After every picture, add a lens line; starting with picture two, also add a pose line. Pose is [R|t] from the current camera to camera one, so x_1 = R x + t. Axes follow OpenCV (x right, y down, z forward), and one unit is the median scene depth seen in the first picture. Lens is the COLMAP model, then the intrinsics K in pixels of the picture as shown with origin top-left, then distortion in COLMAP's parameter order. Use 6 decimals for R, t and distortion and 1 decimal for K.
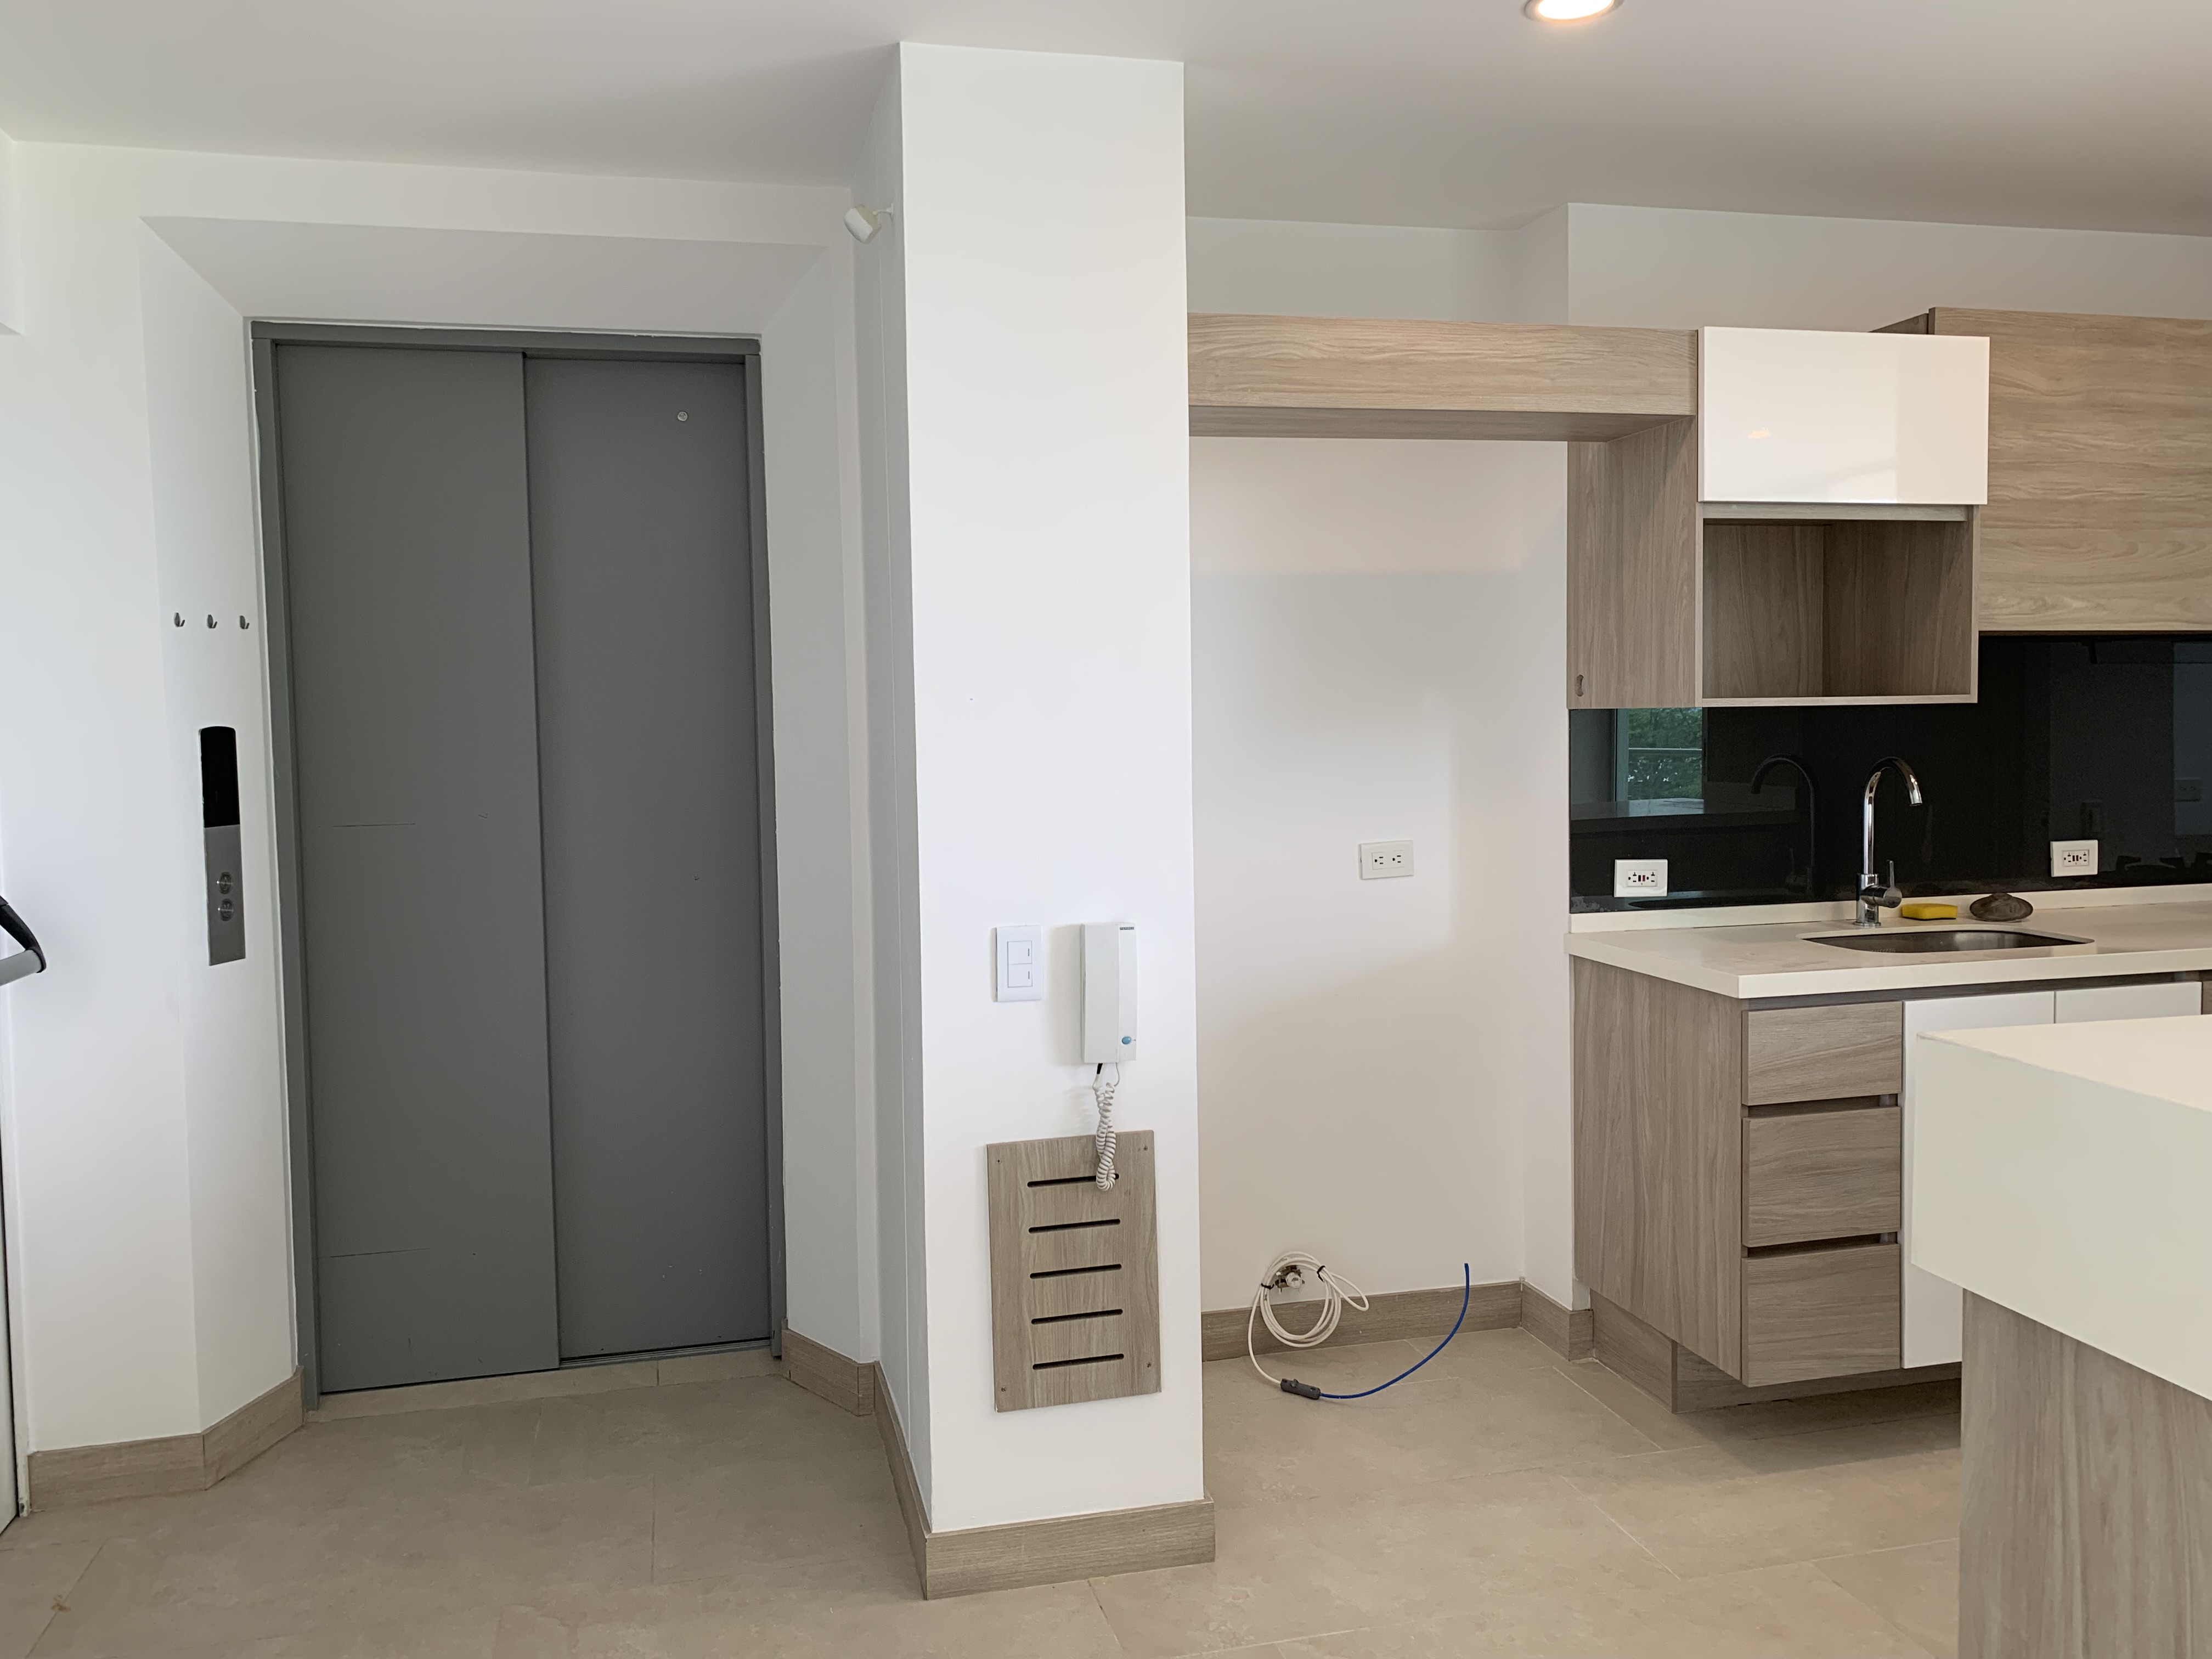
lens RADIAL K [[1678.0, 0, 1098.0], [0, 1678.0, 802.4], [0, 0, 1]] dist [0.047930, -0.064509]
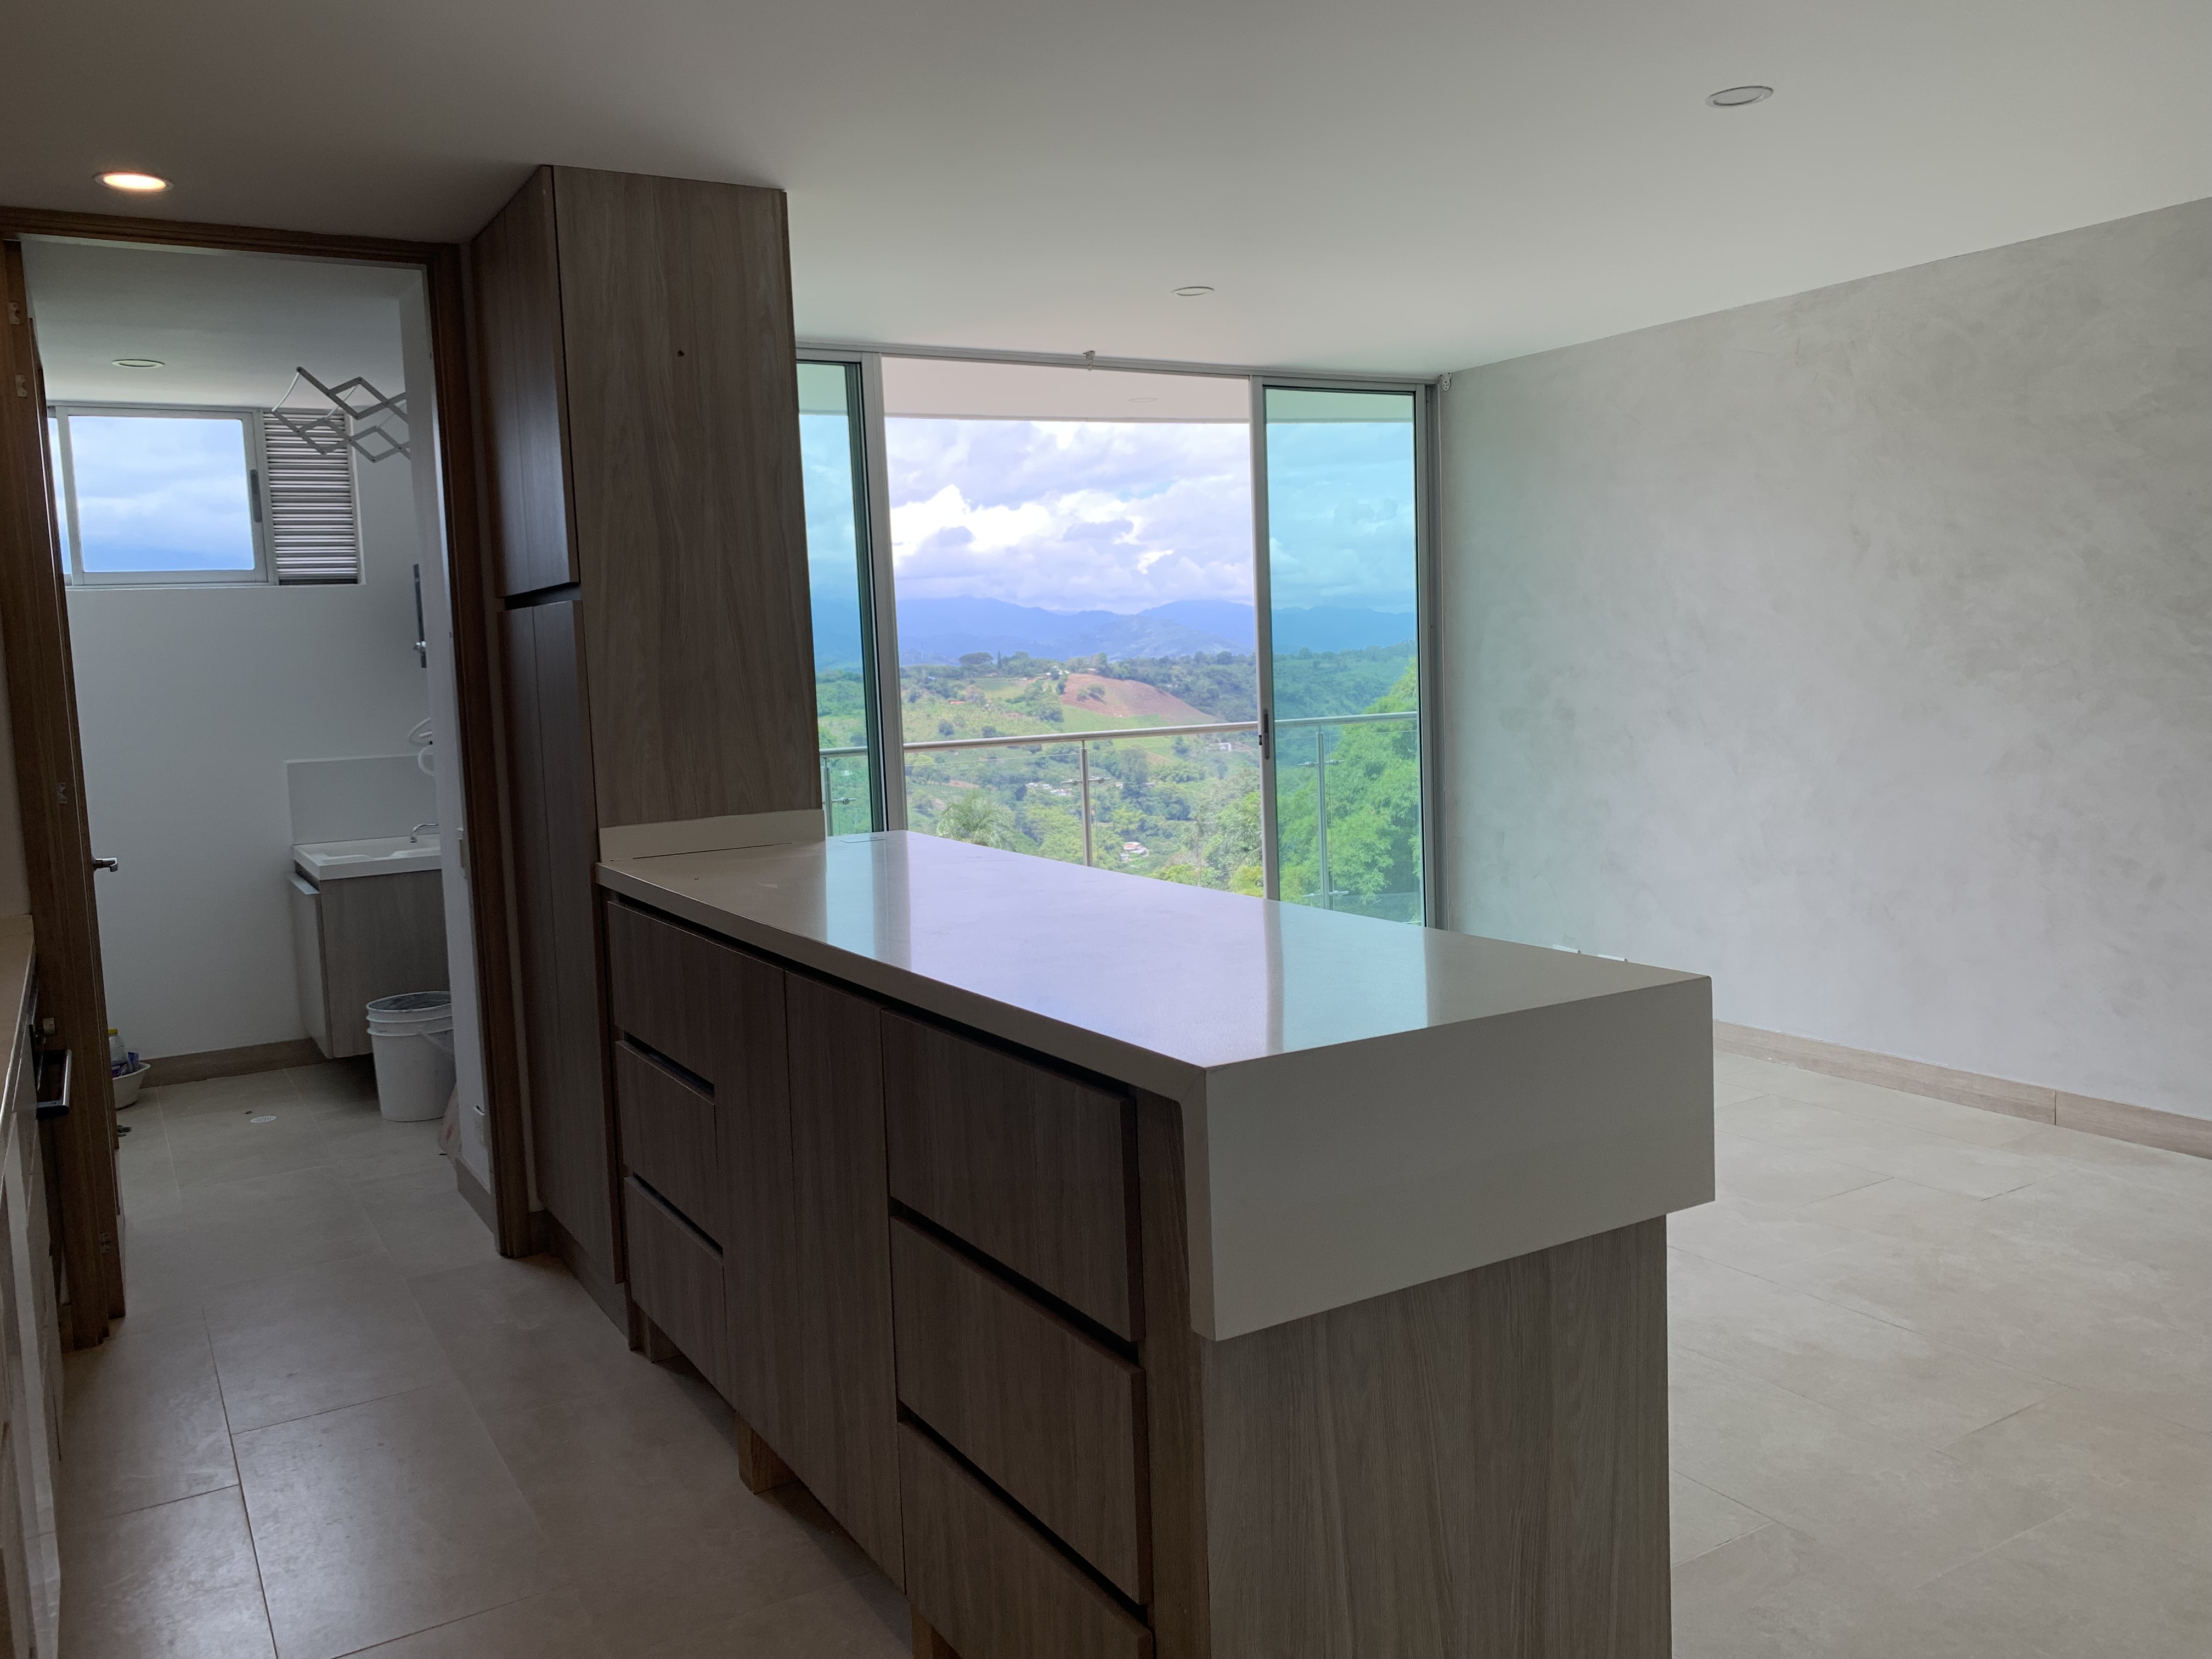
lens RADIAL K [[1678.0, 0, 1062.3], [0, 1678.0, 816.2], [0, 0, 1]] dist [0.047930, -0.064509]
pose [[-0.288067, -0.064186, 0.955457, -0.170615], [0.100552, 0.990208, 0.096837, -0.046412], [-0.952316, 0.123969, -0.278793, 0.758107]]
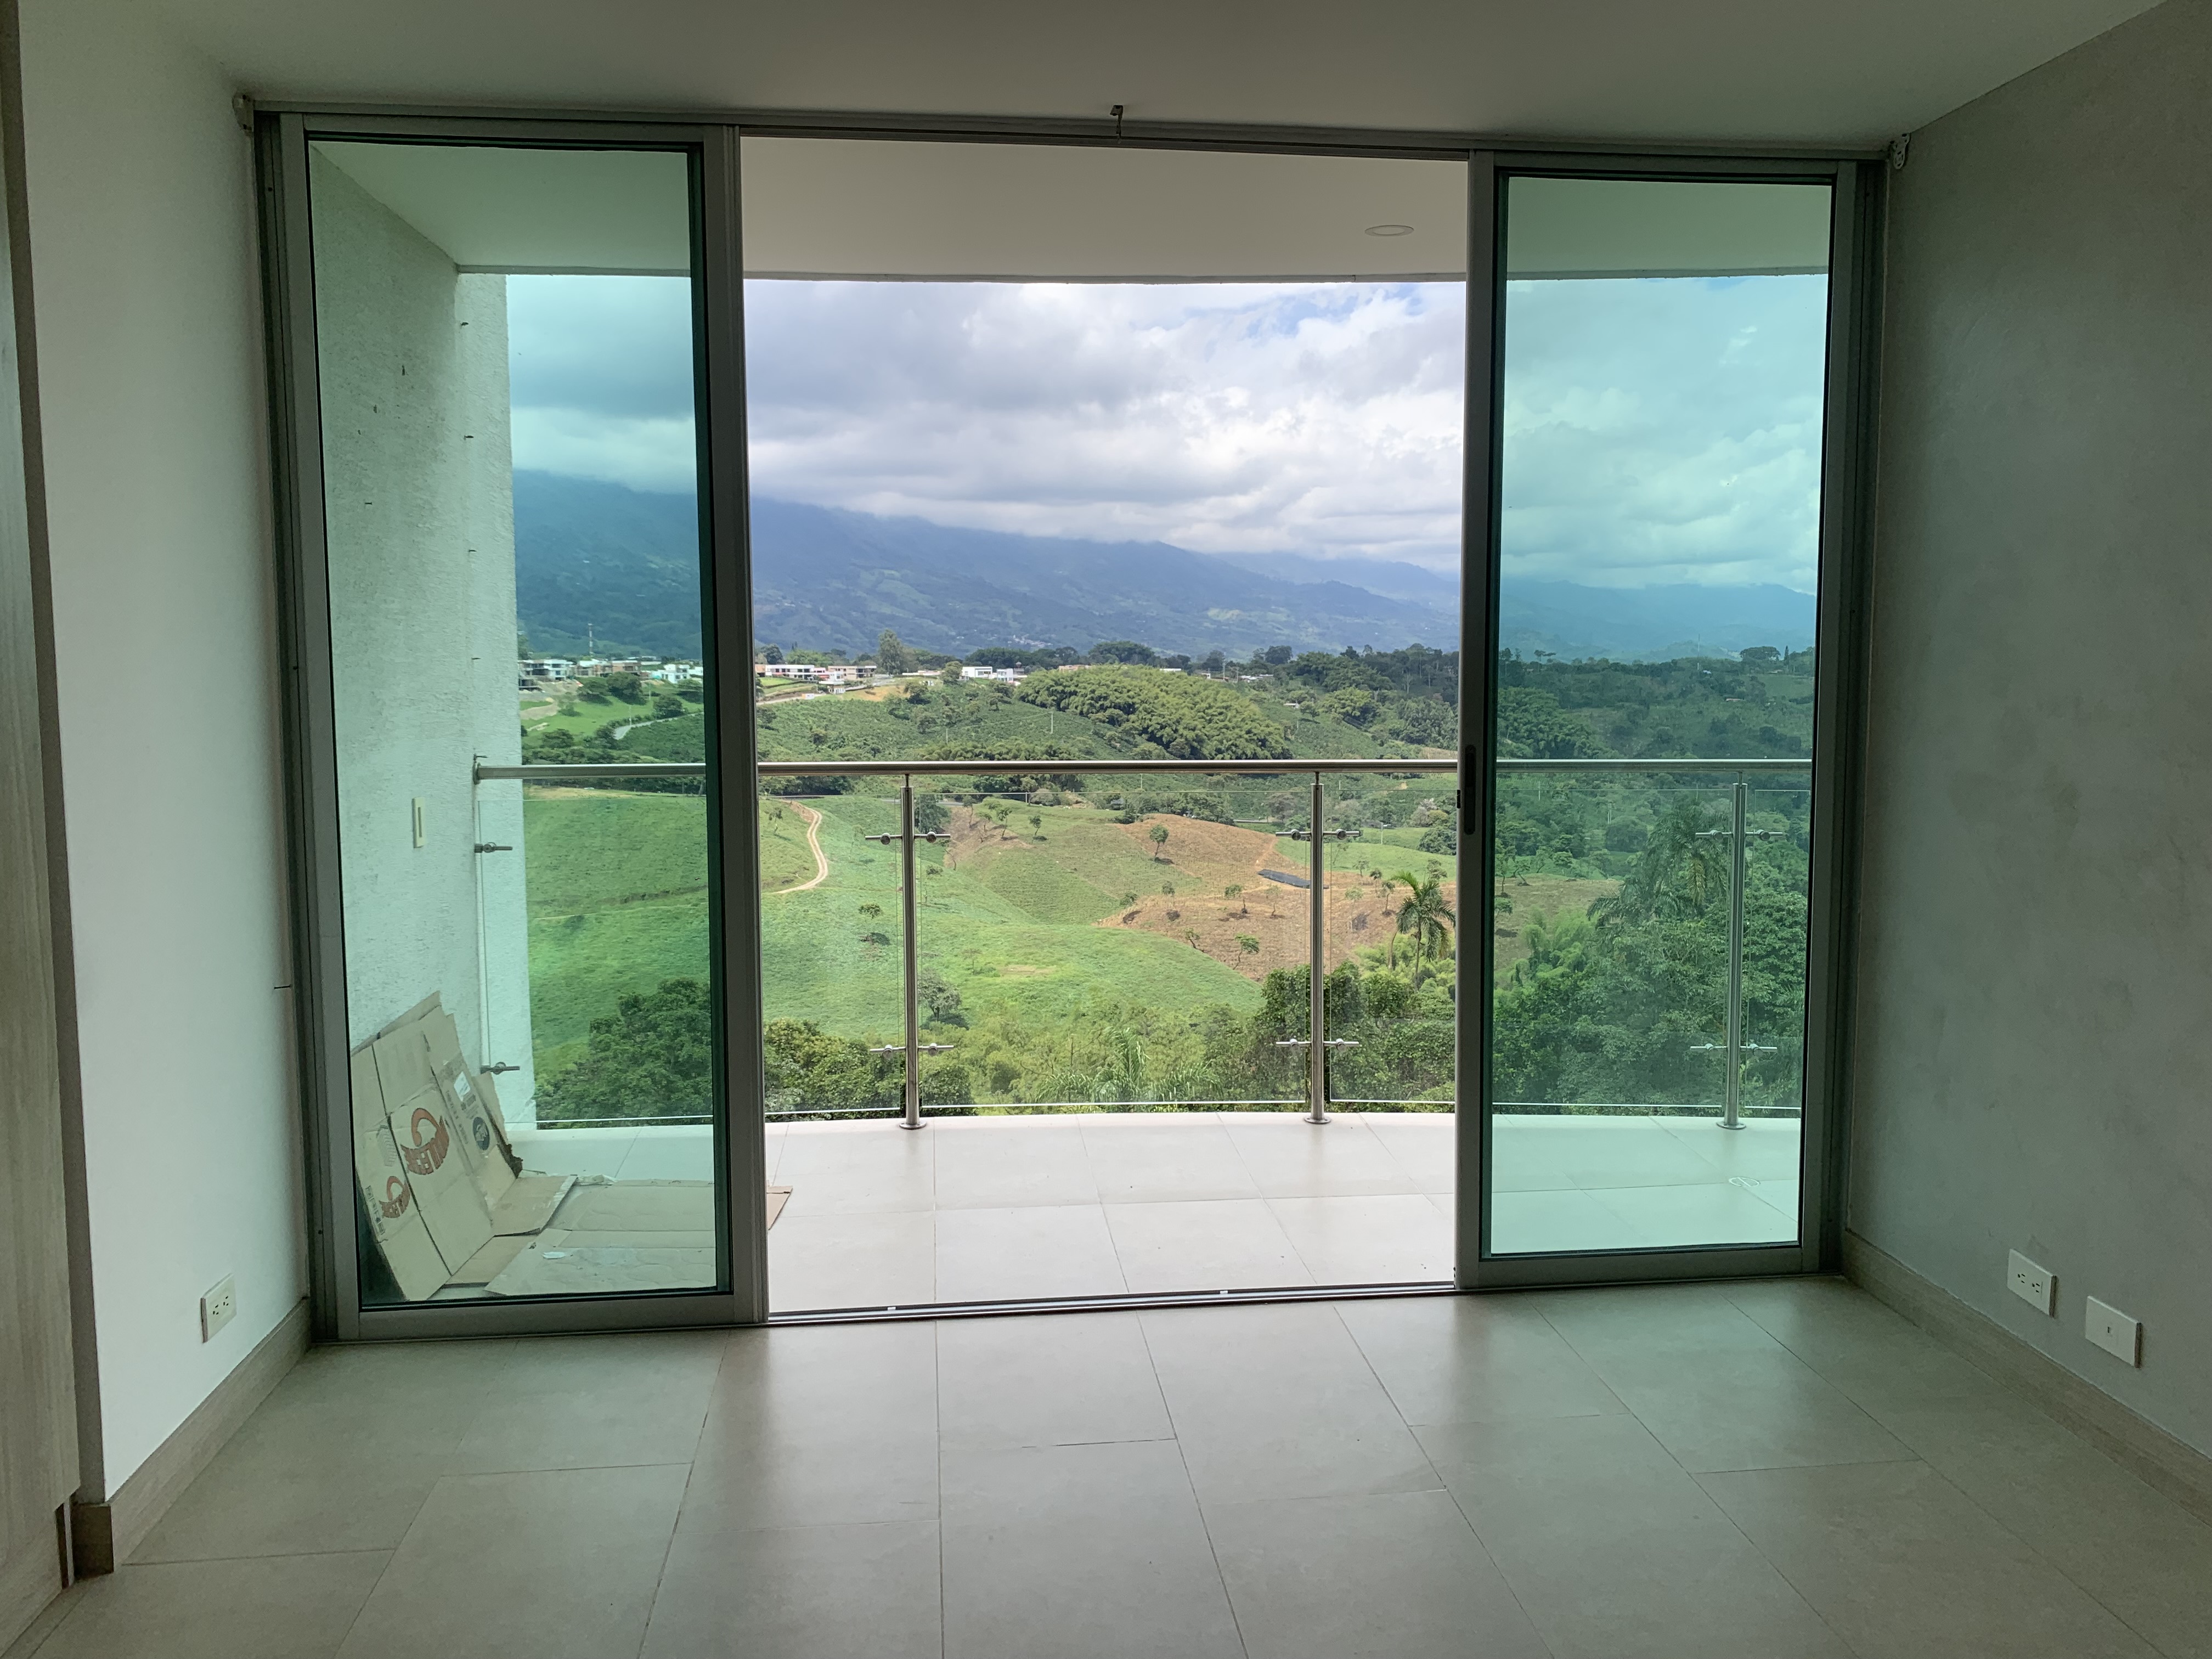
lens RADIAL K [[1678.0, 0, 1113.0], [0, 1678.0, 796.9], [0, 0, 1]] dist [0.047930, -0.064509]
pose [[0.124171, -0.068804, 0.989873, 0.502629], [0.054666, 0.996552, 0.062411, -0.006085], [-0.990754, 0.046363, 0.127504, 0.071431]]
